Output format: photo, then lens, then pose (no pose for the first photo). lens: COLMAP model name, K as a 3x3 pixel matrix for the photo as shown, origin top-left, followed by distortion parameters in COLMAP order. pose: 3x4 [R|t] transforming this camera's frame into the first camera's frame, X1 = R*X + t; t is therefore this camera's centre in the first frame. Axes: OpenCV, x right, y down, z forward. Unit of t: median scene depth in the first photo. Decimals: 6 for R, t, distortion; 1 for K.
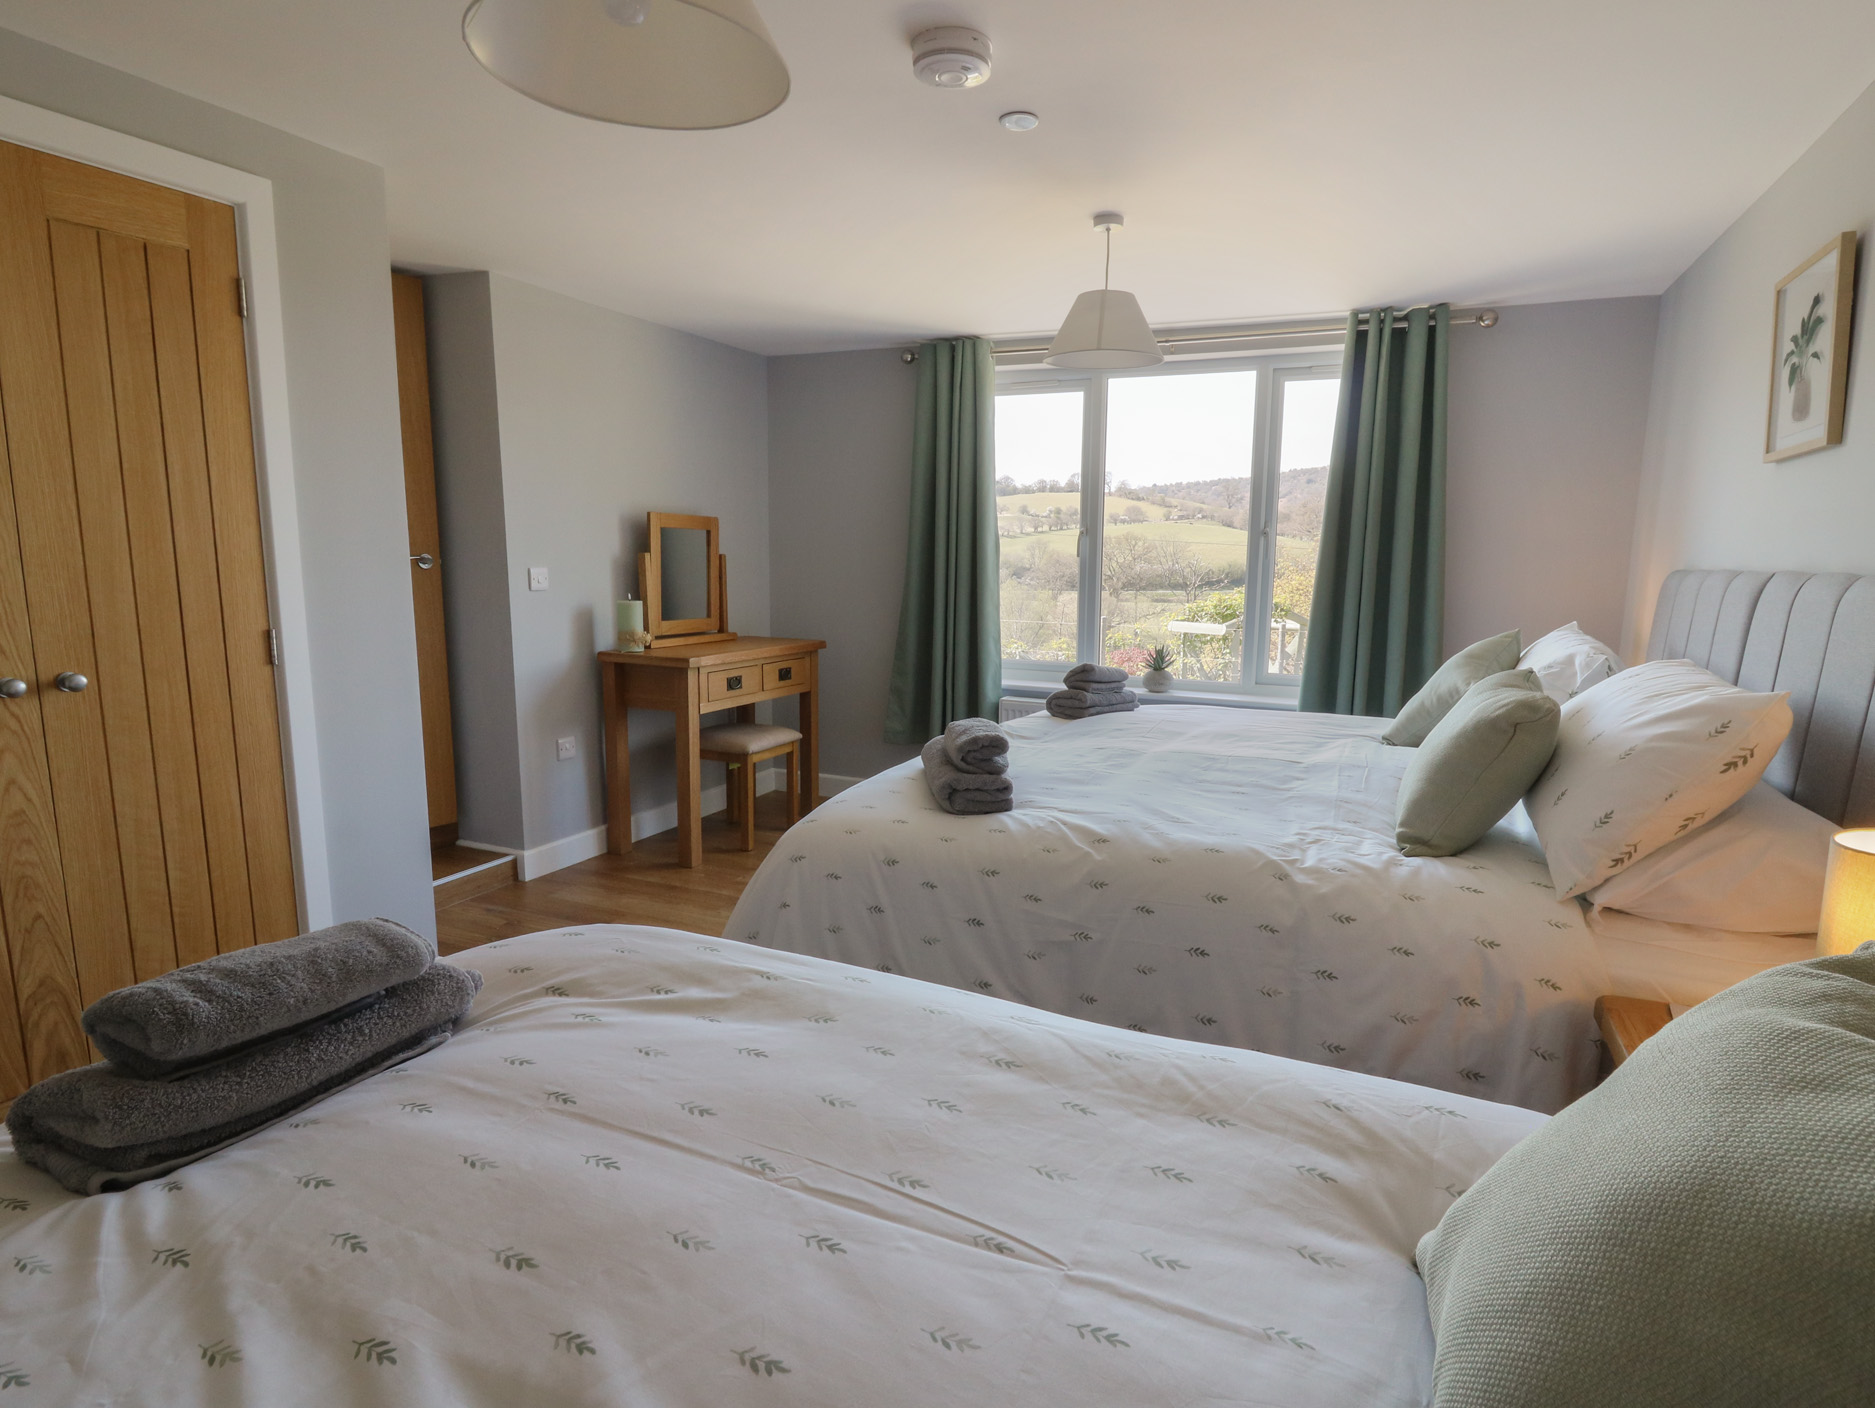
lens RADIAL K [[1013.3, 0, 935.0], [0, 1013.3, 698.5], [0, 0, 1]] dist [-0.003692, -0.001097]
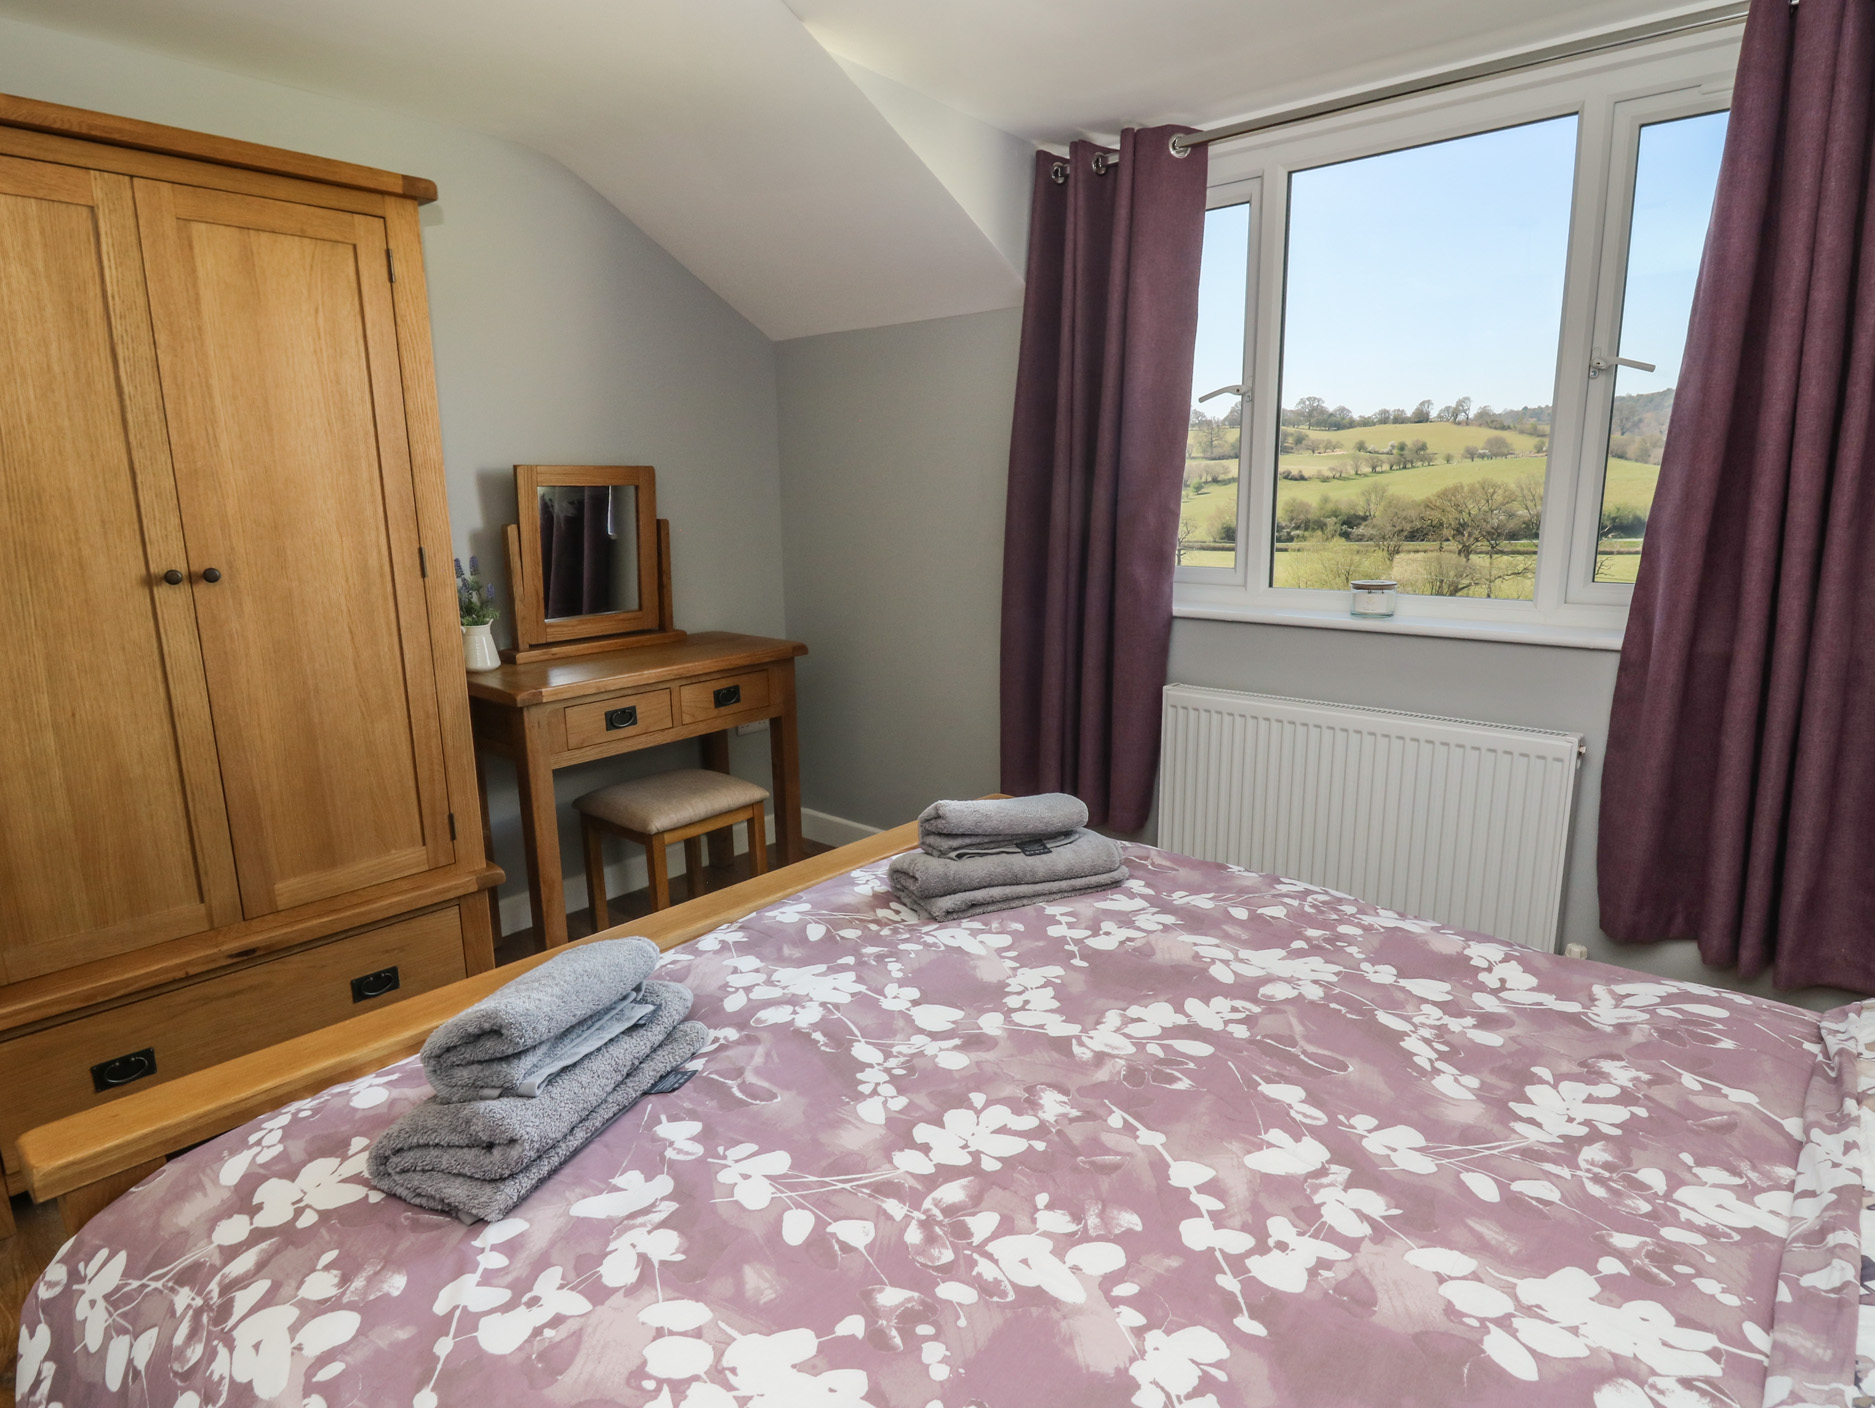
lens RADIAL K [[1013.3, 0, 926.5], [0, 1013.3, 705.4], [0, 0, 1]] dist [-0.003692, -0.001097]
pose [[0.943167, 0.050280, -0.328493, 0.048006], [-0.031551, 0.997571, 0.062102, -0.016412], [0.330817, -0.048208, 0.942463, 0.103010]]
